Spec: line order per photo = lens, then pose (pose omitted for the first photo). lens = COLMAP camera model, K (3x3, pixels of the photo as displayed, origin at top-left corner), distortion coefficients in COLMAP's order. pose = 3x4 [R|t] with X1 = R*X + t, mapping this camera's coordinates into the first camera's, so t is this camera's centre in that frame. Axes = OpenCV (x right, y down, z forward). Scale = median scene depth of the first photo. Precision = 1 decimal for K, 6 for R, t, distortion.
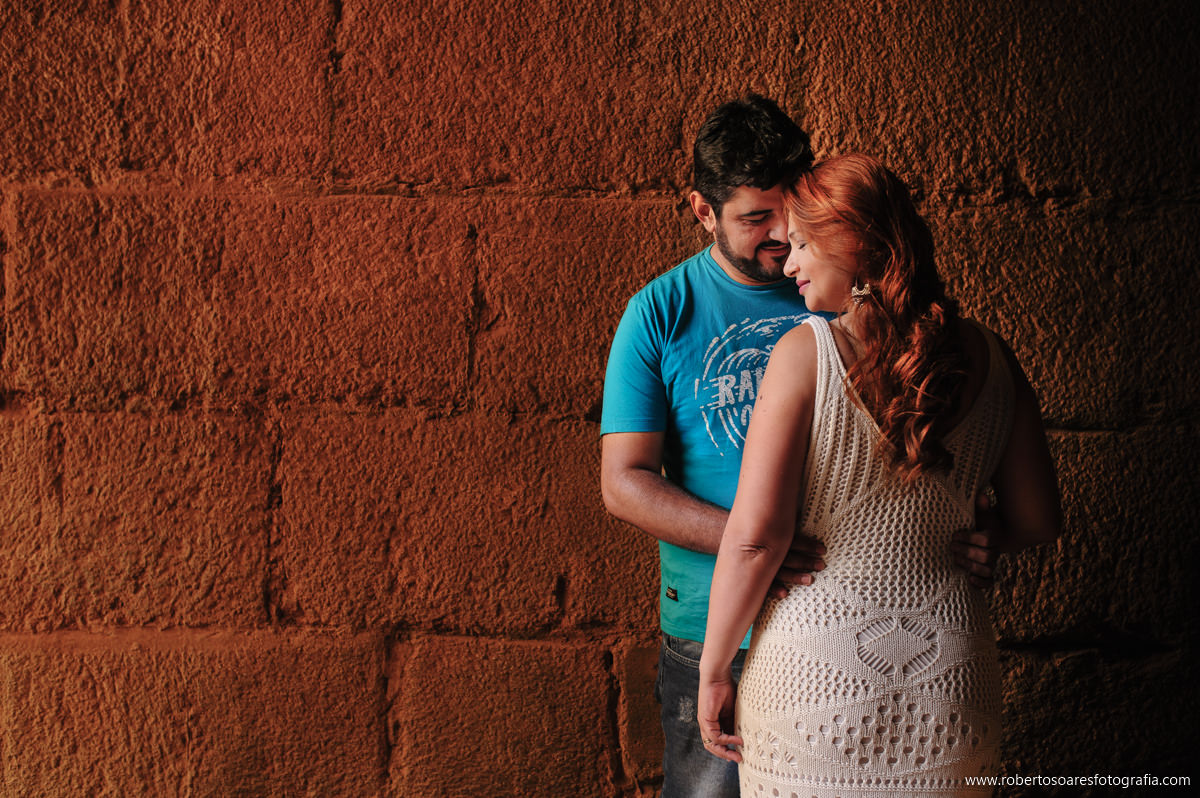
lens RADIAL K [[1211.4, 0, 593.2], [0, 1211.4, 398.0], [0, 0, 1]] dist [0.018637, 0.000000]
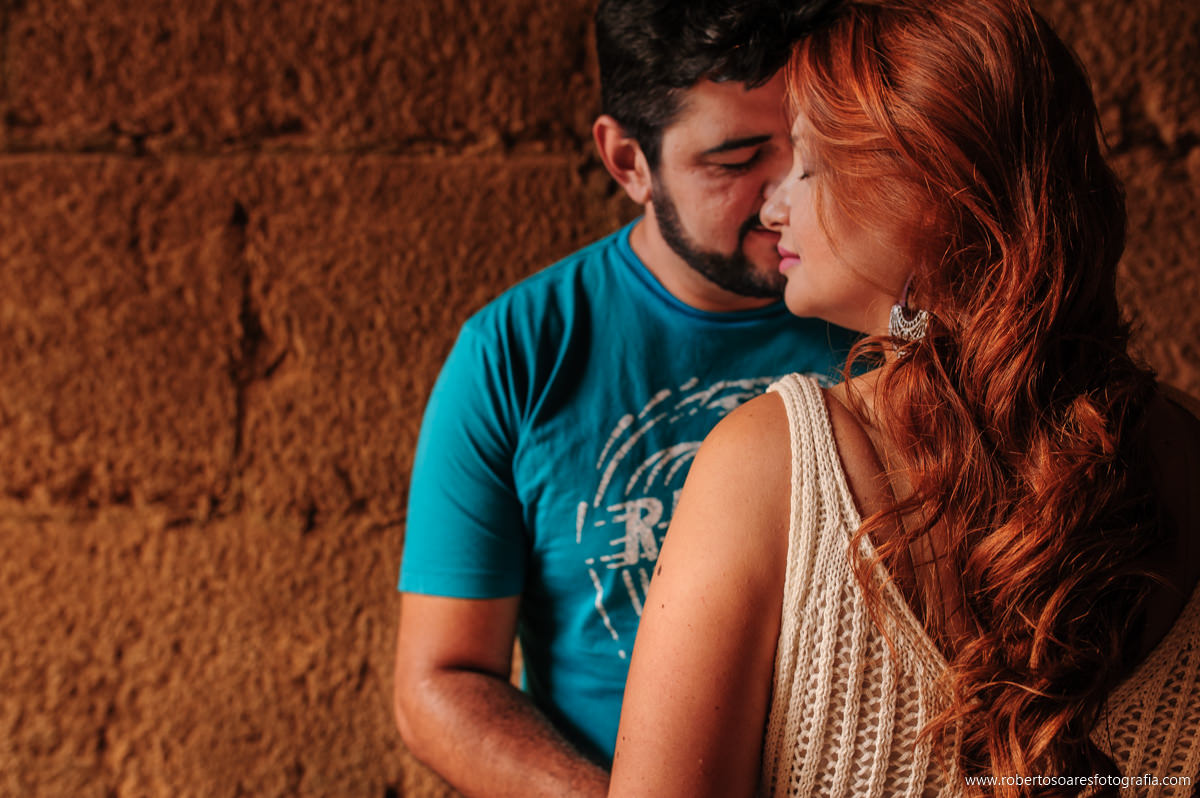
lens RADIAL K [[1211.4, 0, 607.2], [0, 1211.4, 400.2], [0, 0, 1]] dist [0.018637, 0.000000]
pose [[0.999925, -0.011604, -0.003990, 0.084657], [0.011605, 0.999933, 0.000283, -0.042902], [0.003986, -0.000329, 0.999992, 0.398478]]
